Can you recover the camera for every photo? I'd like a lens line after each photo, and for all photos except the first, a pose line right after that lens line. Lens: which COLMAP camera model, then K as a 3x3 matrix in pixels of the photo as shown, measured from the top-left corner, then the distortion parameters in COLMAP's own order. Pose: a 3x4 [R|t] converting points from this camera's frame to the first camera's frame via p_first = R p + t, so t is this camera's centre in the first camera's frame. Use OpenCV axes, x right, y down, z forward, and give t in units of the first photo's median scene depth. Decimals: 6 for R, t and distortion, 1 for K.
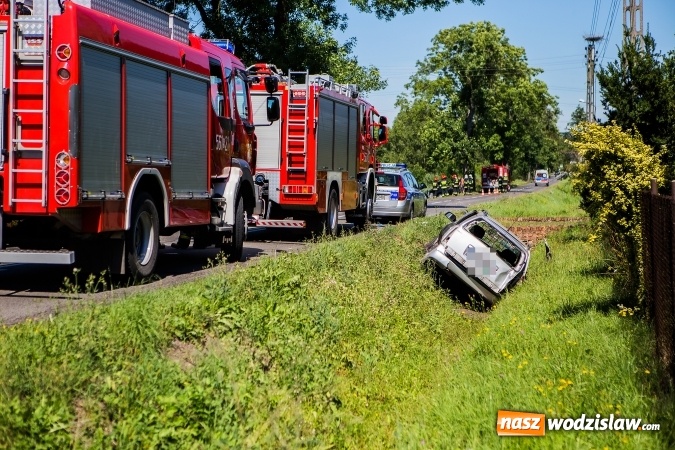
lens RADIAL K [[1312.8, 0, 337.5], [0, 1312.8, 225.0], [0, 0, 1]] dist [0.124179, 0.008066]
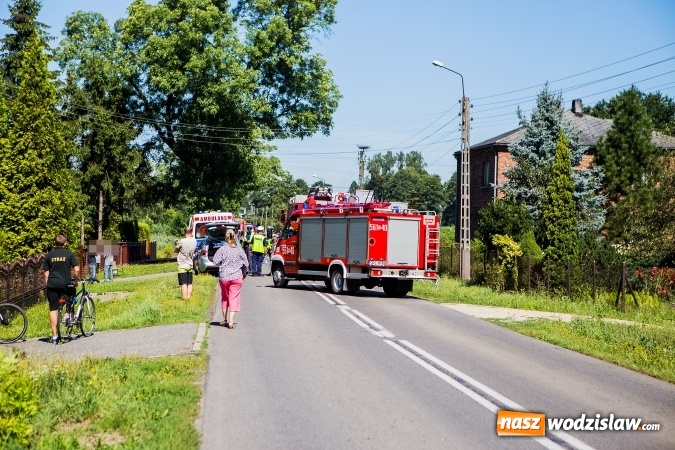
lens RADIAL K [[1312.8, 0, 337.5], [0, 1312.8, 225.0], [0, 0, 1]] dist [0.124179, 0.008066]
pose [[0.964253, 0.034139, 0.262776, -1.066306], [-0.024746, 0.998934, -0.038975, 0.035128], [-0.263827, 0.031079, 0.964069, -2.063297]]
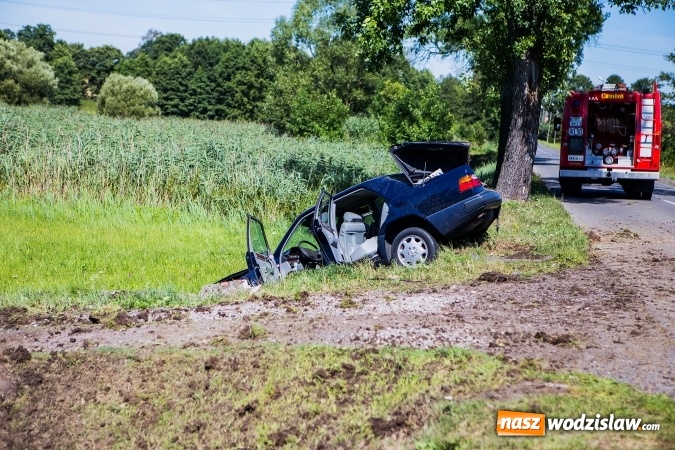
lens RADIAL K [[1312.8, 0, 337.5], [0, 1312.8, 225.0], [0, 0, 1]] dist [0.124179, 0.008066]
pose [[0.995044, 0.077724, 0.062019, 0.476489], [-0.080181, 0.996050, 0.038161, -0.223233], [-0.058808, -0.042945, 0.997345, 6.753677]]
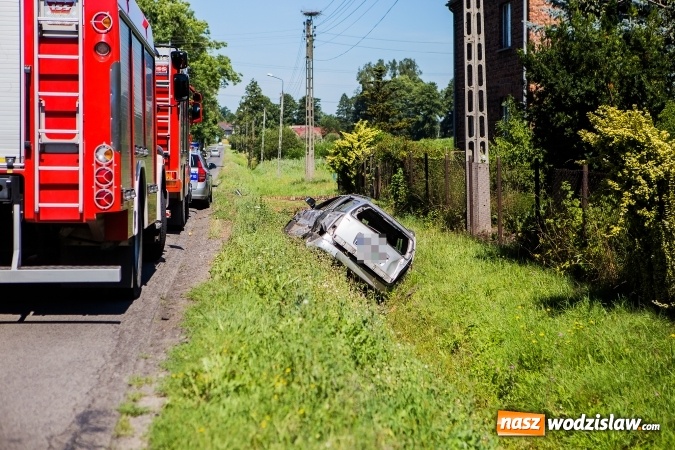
lens RADIAL K [[1312.8, 0, 337.5], [0, 1312.8, 225.0], [0, 0, 1]] dist [0.124179, 0.008066]
pose [[0.964714, -0.022477, 0.262337, -0.242612], [0.016986, 0.999587, 0.023179, -0.018982], [-0.262750, -0.017905, 0.964698, 0.149549]]
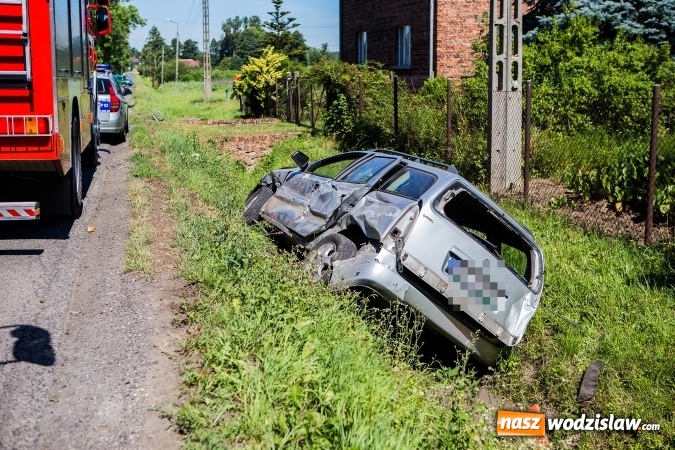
lens RADIAL K [[804.9, 0, 350.4], [0, 804.9, 225.1], [0, 0, 1]] dist [-0.049453, 0.005428]
pose [[0.904853, -0.081737, 0.417803, -0.066147], [0.018923, 0.988148, 0.152333, -0.051793], [-0.425303, -0.129933, 0.895676, 1.167369]]
